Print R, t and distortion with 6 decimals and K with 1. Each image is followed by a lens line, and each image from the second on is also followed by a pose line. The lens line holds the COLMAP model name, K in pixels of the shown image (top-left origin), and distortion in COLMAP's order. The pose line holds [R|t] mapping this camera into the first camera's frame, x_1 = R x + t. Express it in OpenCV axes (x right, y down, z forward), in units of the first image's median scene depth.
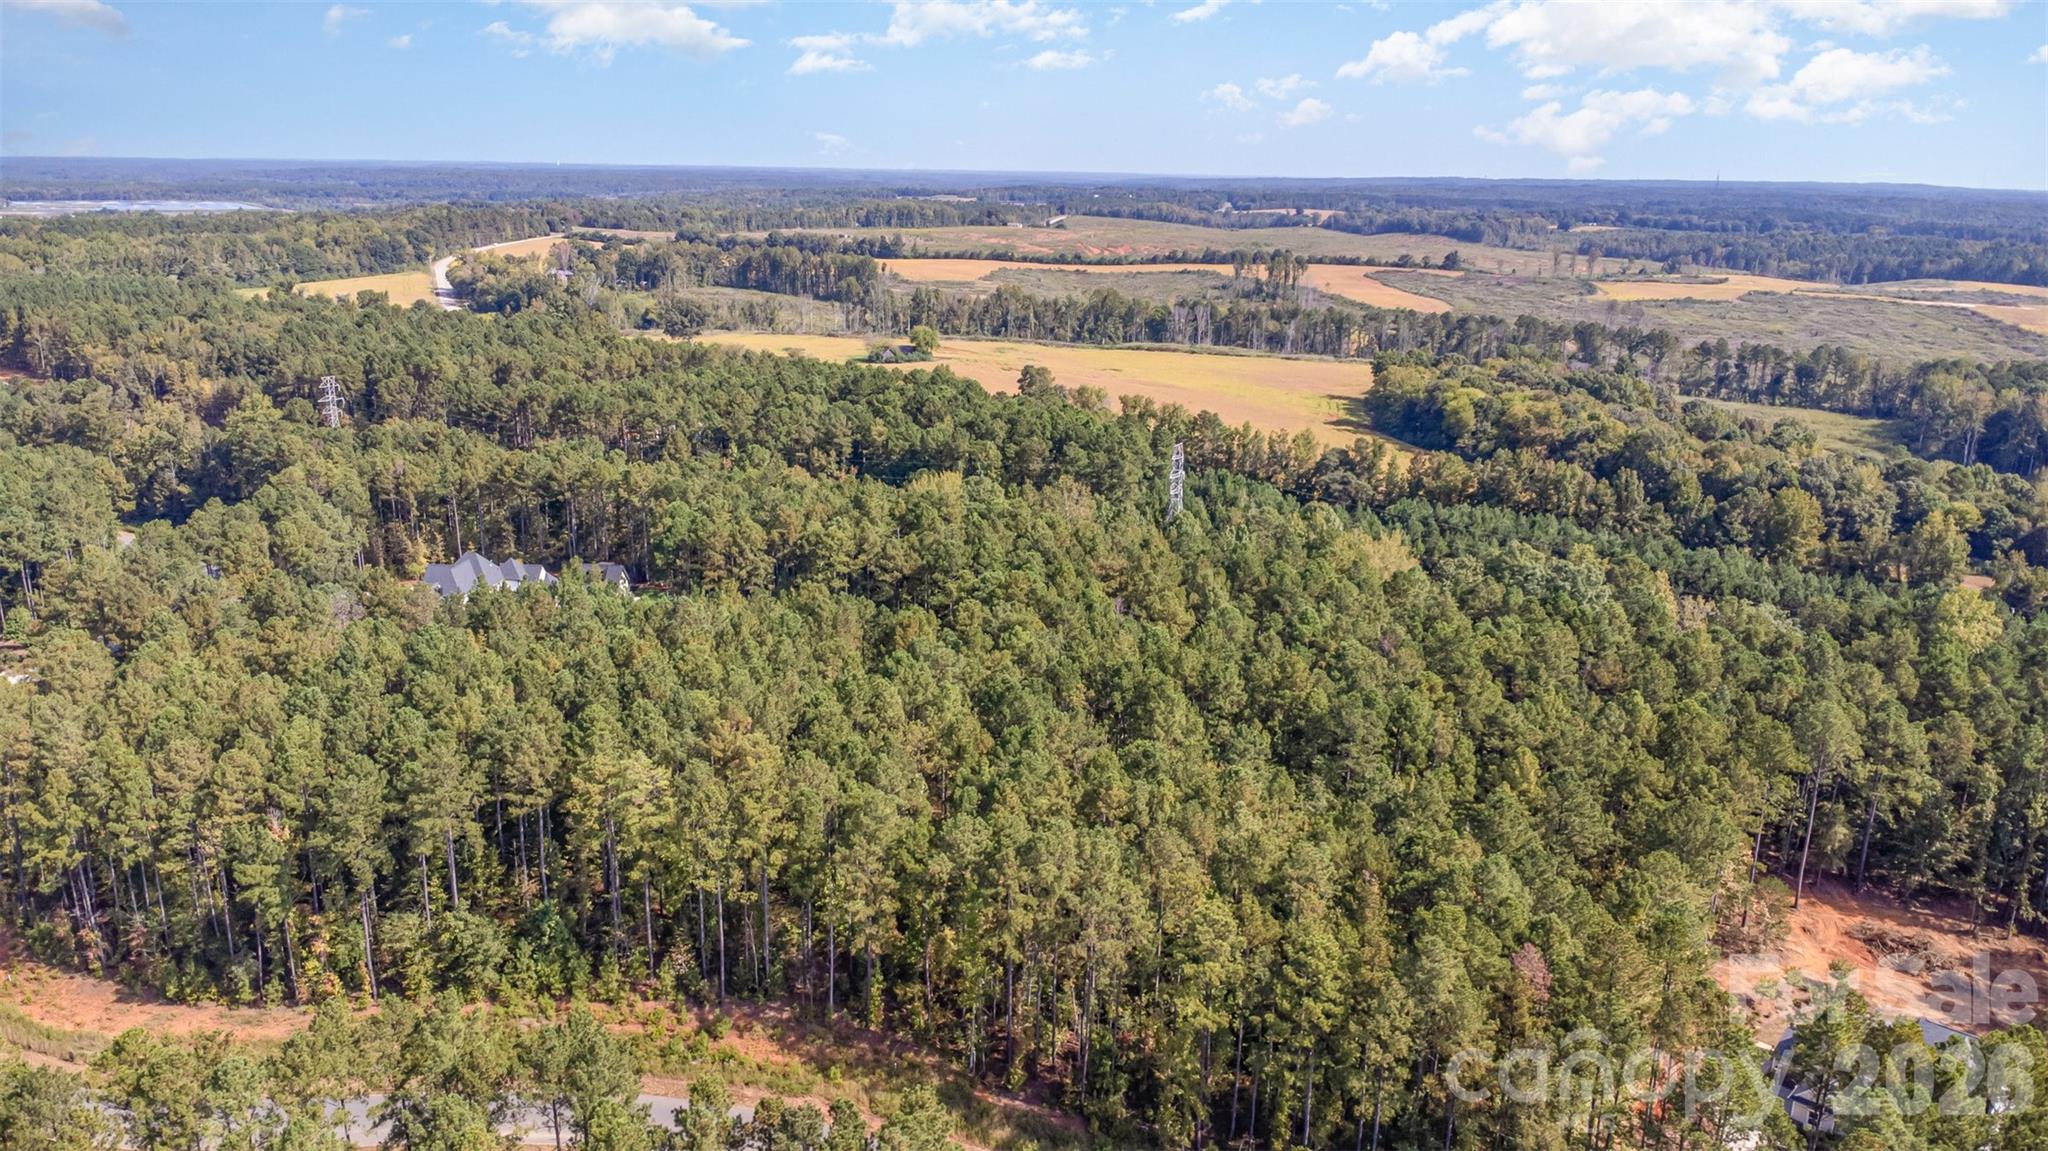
lens RADIAL K [[1481.1, 0, 1029.4], [0, 1481.1, 577.5], [0, 0, 1]] dist [0.040571, -0.058632]
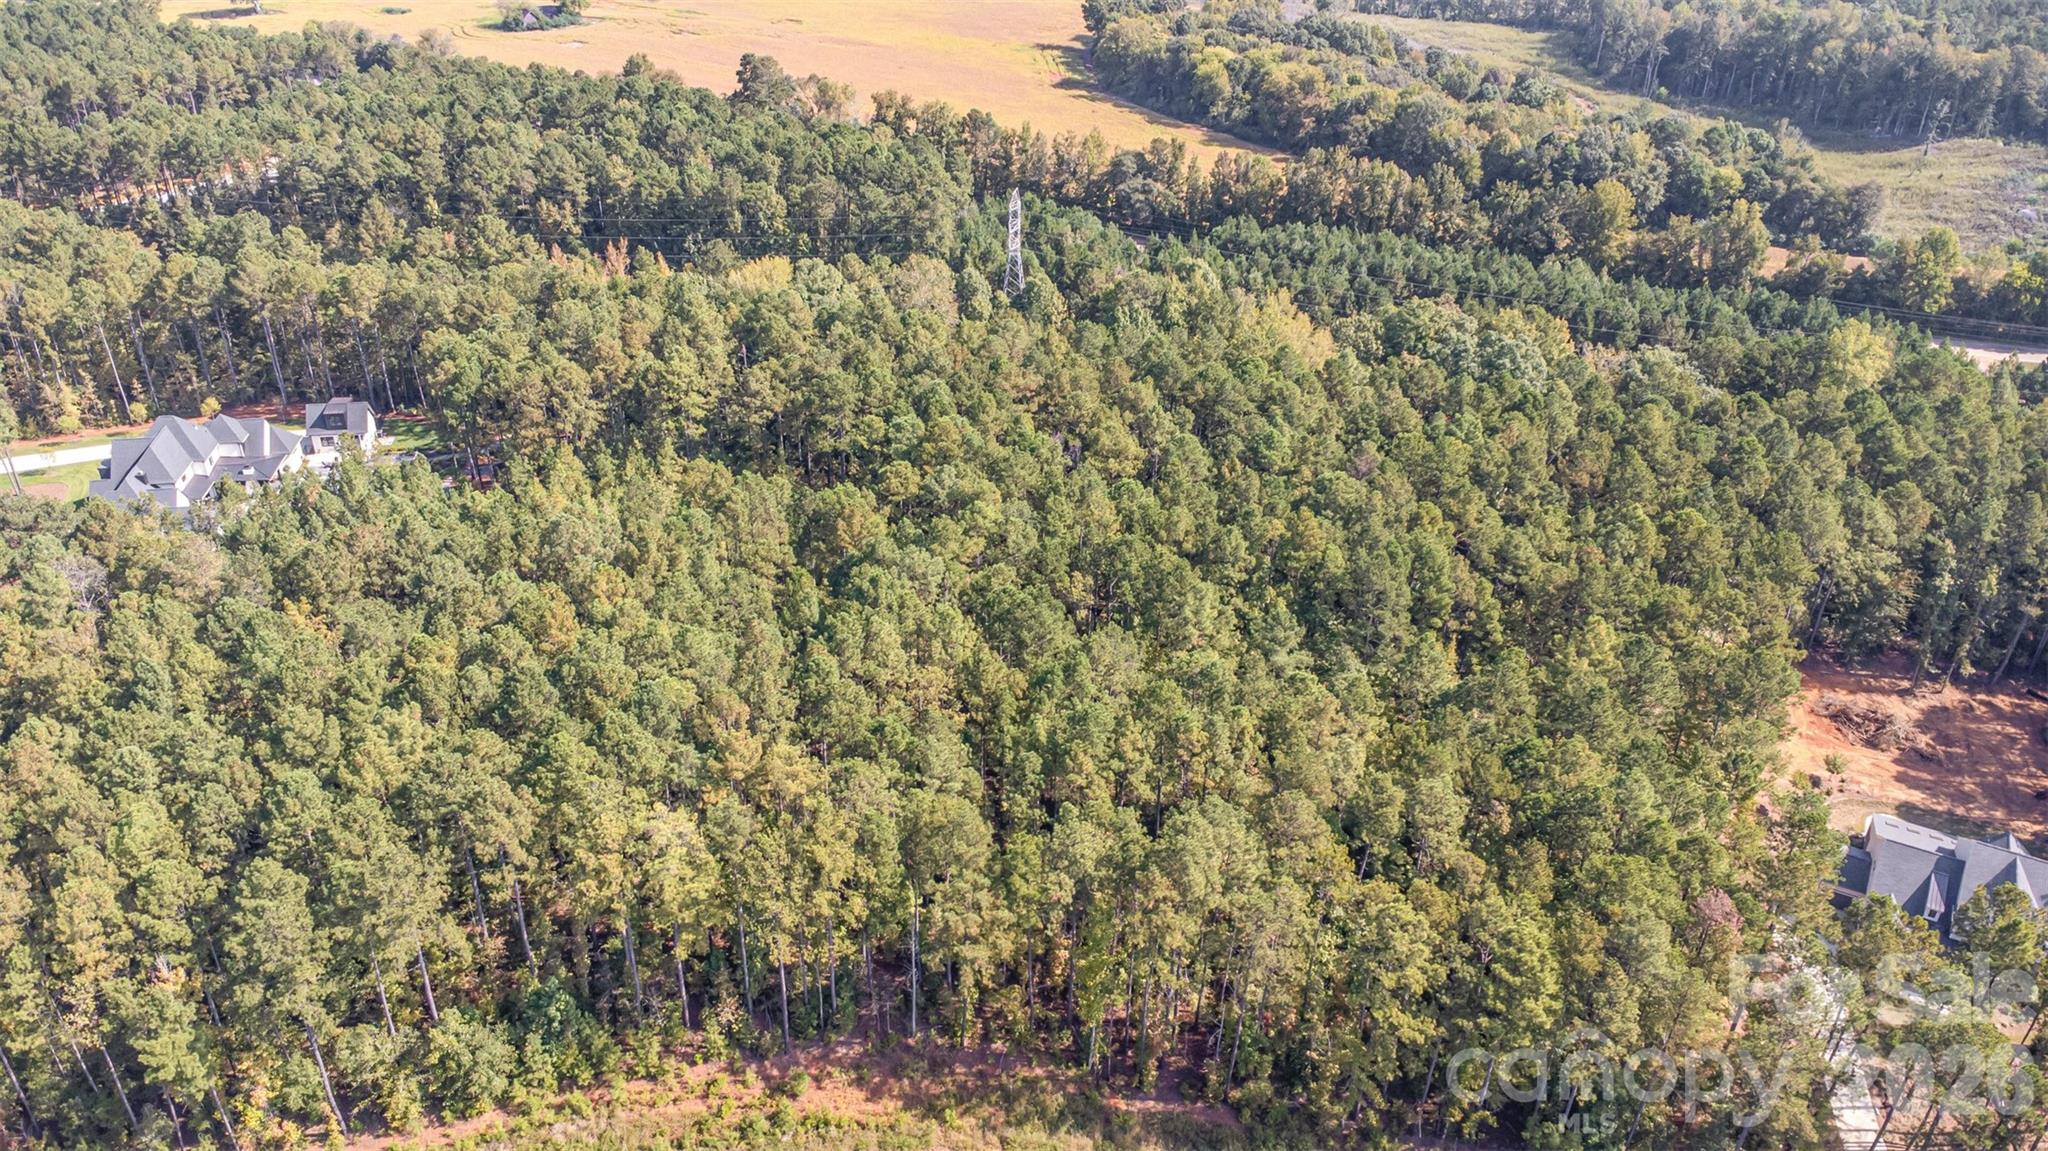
lens RADIAL K [[1481.1, 0, 1028.3], [0, 1481.1, 581.2], [0, 0, 1]] dist [0.040571, -0.058632]
pose [[0.962263, -0.137596, 0.234769, -0.175911], [0.071479, 0.960254, 0.269820, -0.142401], [-0.262564, -0.242857, 0.933853, 0.174012]]
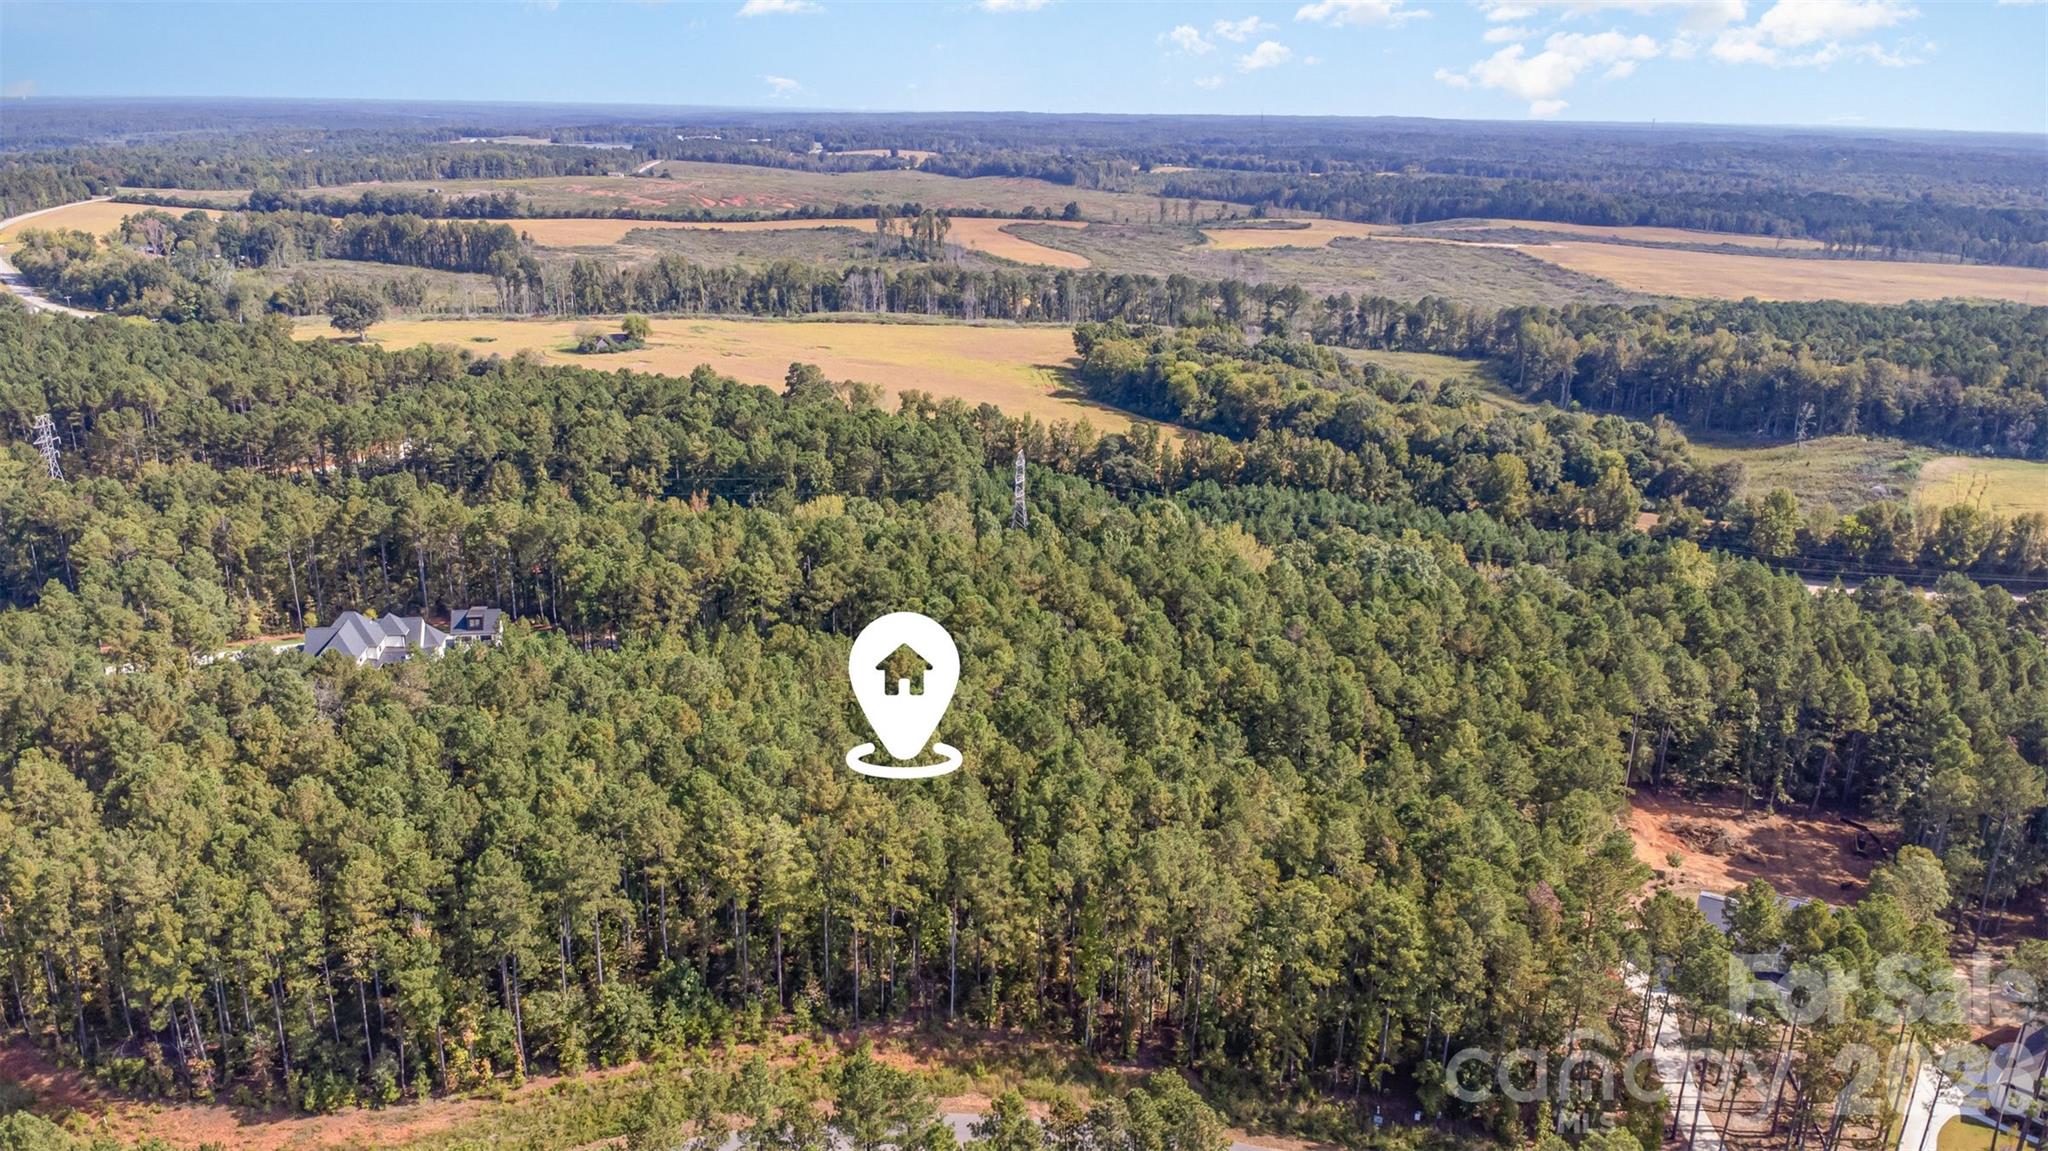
lens RADIAL K [[1481.1, 0, 1030.2], [0, 1481.1, 585.3], [0, 0, 1]] dist [0.040571, -0.058632]
pose [[0.960704, -0.085890, 0.263952, -0.258517], [0.073182, 0.995653, 0.057623, -0.073836], [-0.267754, -0.036042, 0.962813, -0.075111]]
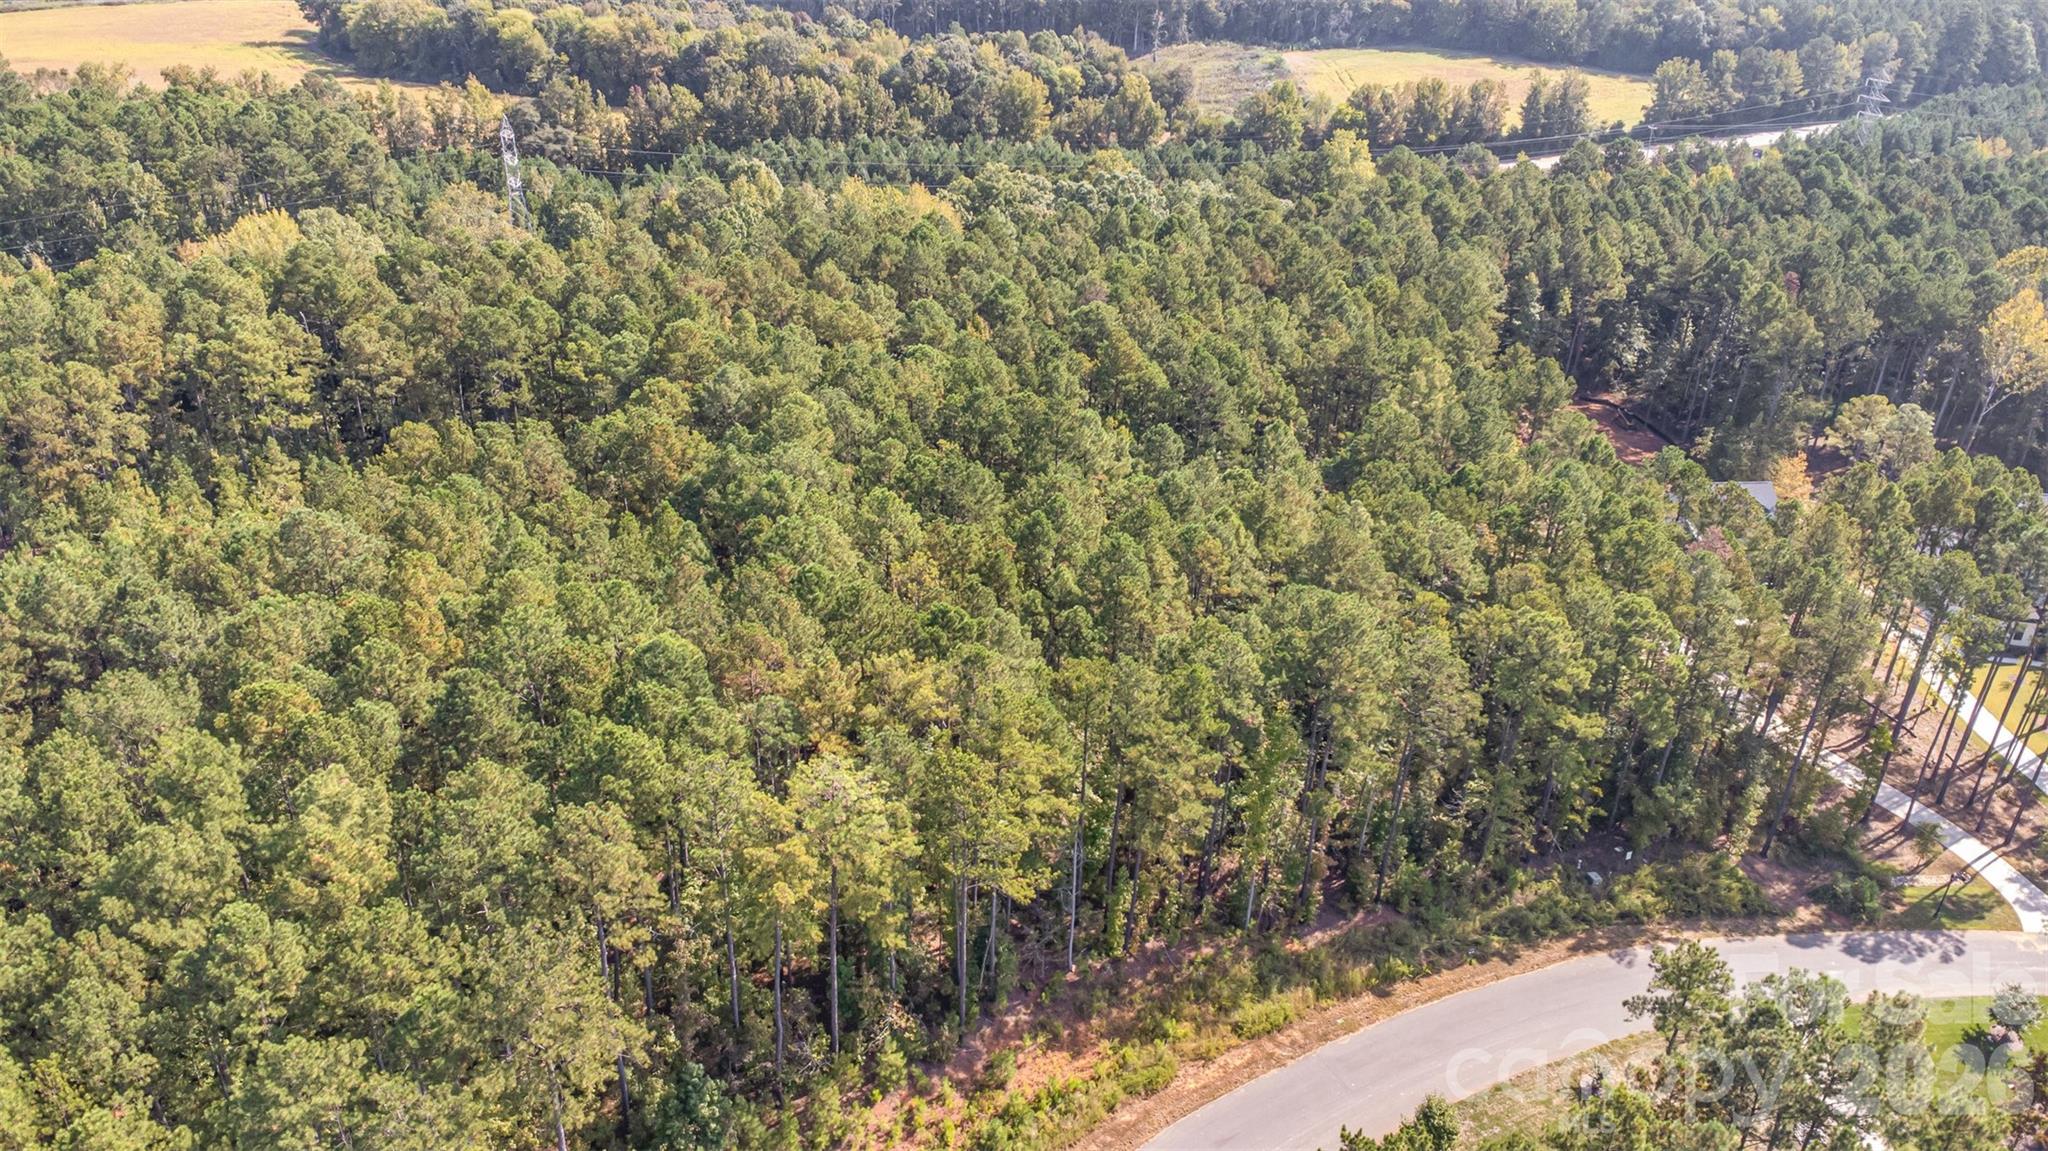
lens RADIAL K [[1481.1, 0, 1032.5], [0, 1481.1, 573.9], [0, 0, 1]] dist [0.040571, -0.058632]
pose [[0.651826, -0.358485, 0.668290, -0.412269], [0.190508, 0.930365, 0.313253, -0.082021], [-0.734050, -0.076872, 0.674730, 0.405467]]
